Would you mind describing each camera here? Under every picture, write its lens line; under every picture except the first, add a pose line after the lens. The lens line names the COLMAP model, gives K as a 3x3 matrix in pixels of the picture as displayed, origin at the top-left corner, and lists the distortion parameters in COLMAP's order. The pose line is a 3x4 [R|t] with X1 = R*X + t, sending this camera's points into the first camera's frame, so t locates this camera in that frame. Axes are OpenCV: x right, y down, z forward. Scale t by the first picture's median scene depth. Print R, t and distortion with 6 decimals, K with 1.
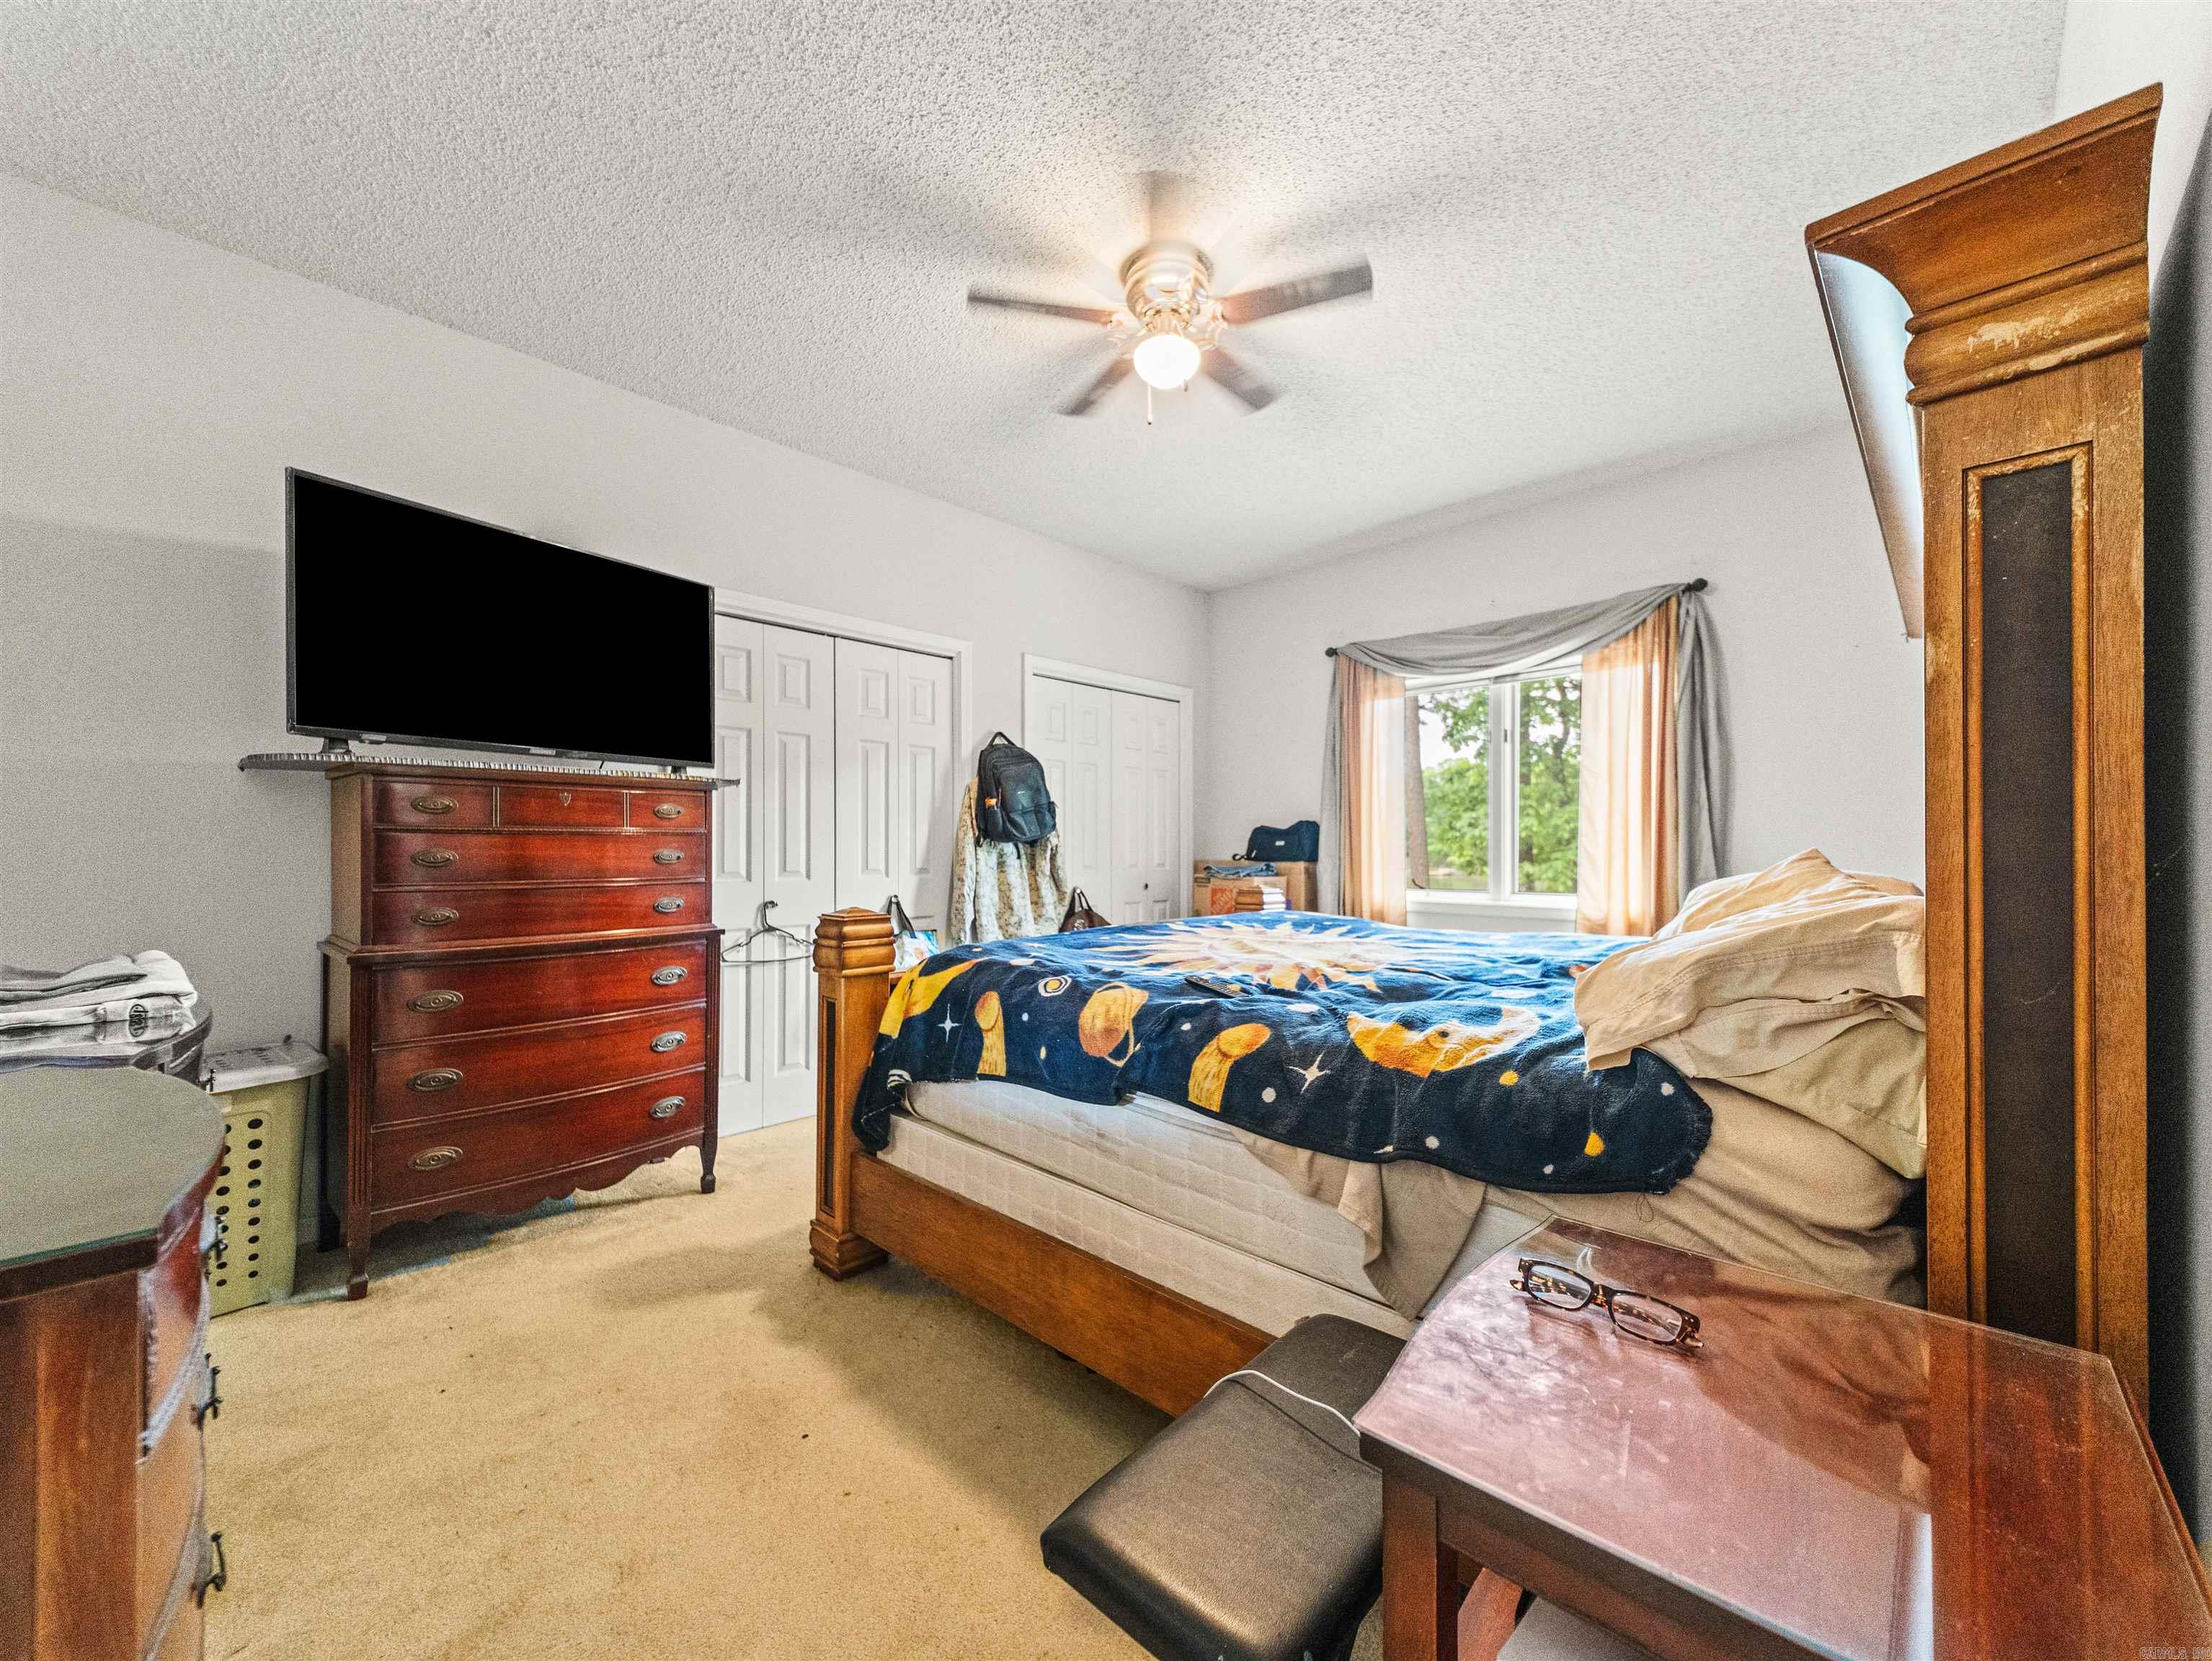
lens RADIAL K [[862.6, 0, 1113.6], [0, 862.6, 847.3], [0, 0, 1]] dist [0.019975, -0.000647]
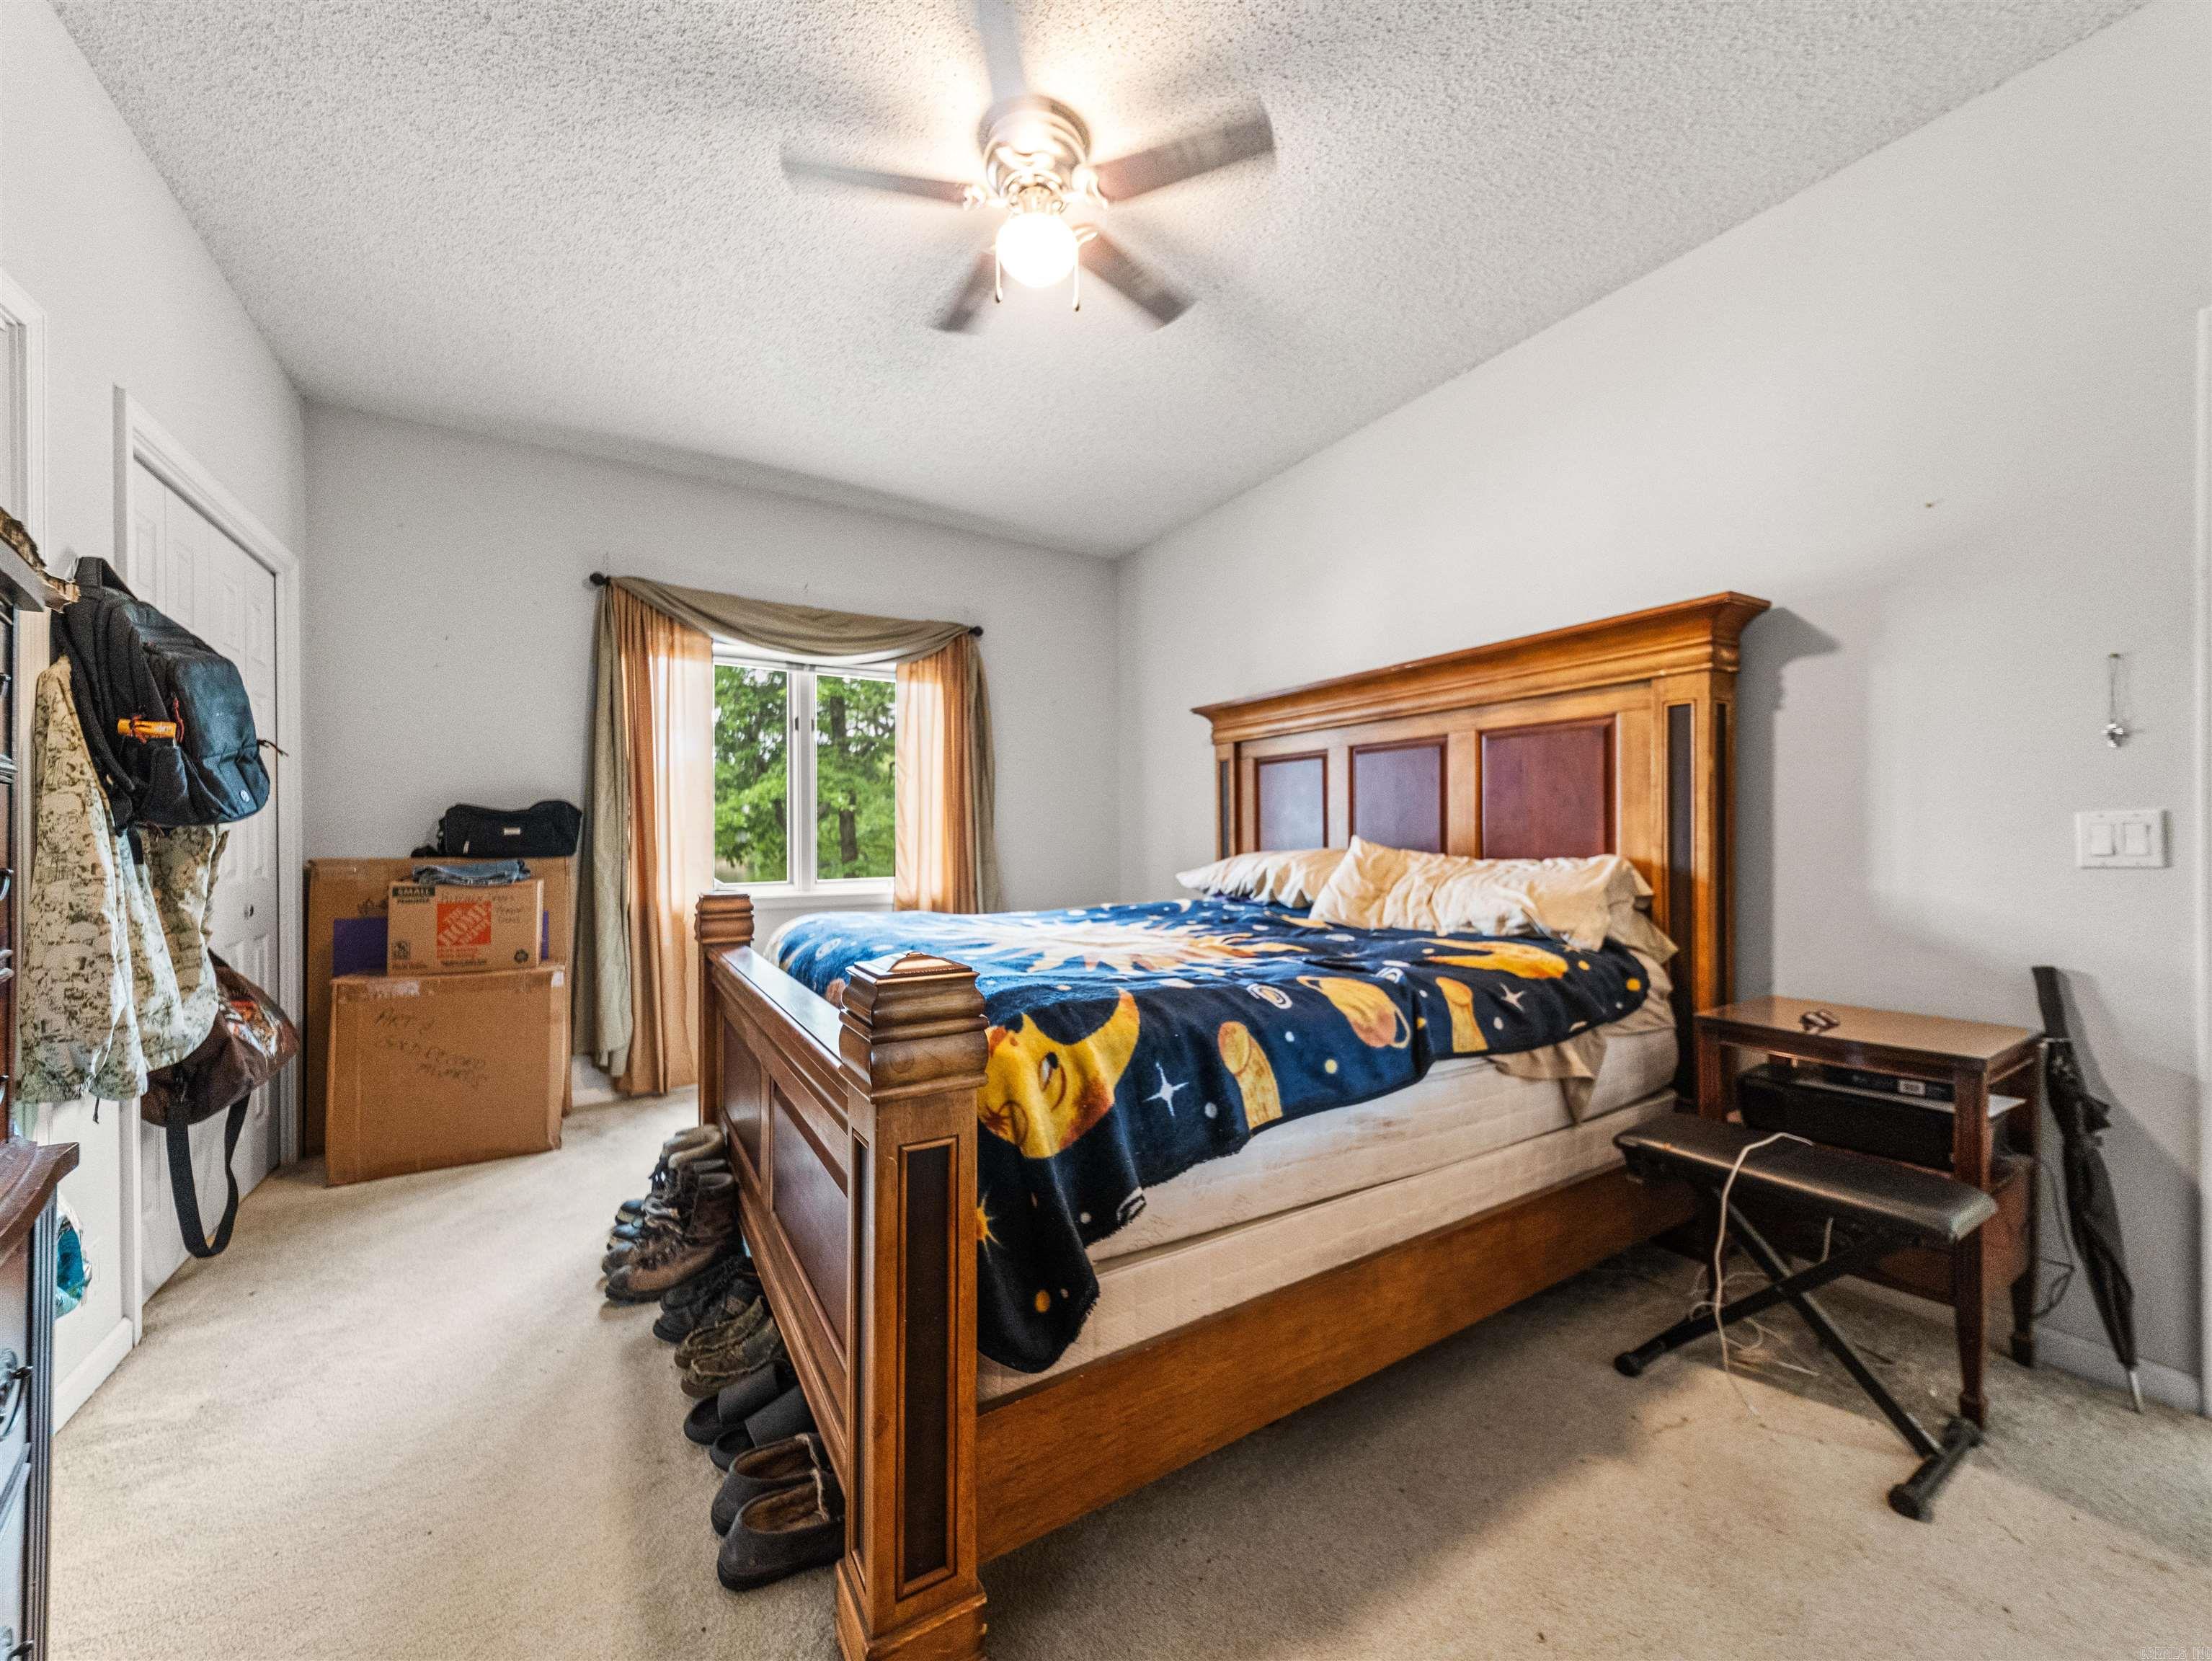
lens RADIAL K [[862.6, 0, 1115.6], [0, 862.6, 831.5], [0, 0, 1]] dist [0.019975, -0.000647]
pose [[0.247781, 0.006673, 0.968793, -0.872666], [0.000470, 0.999975, -0.007008, 0.001159], [-0.968816, 0.002192, 0.247772, 0.862994]]
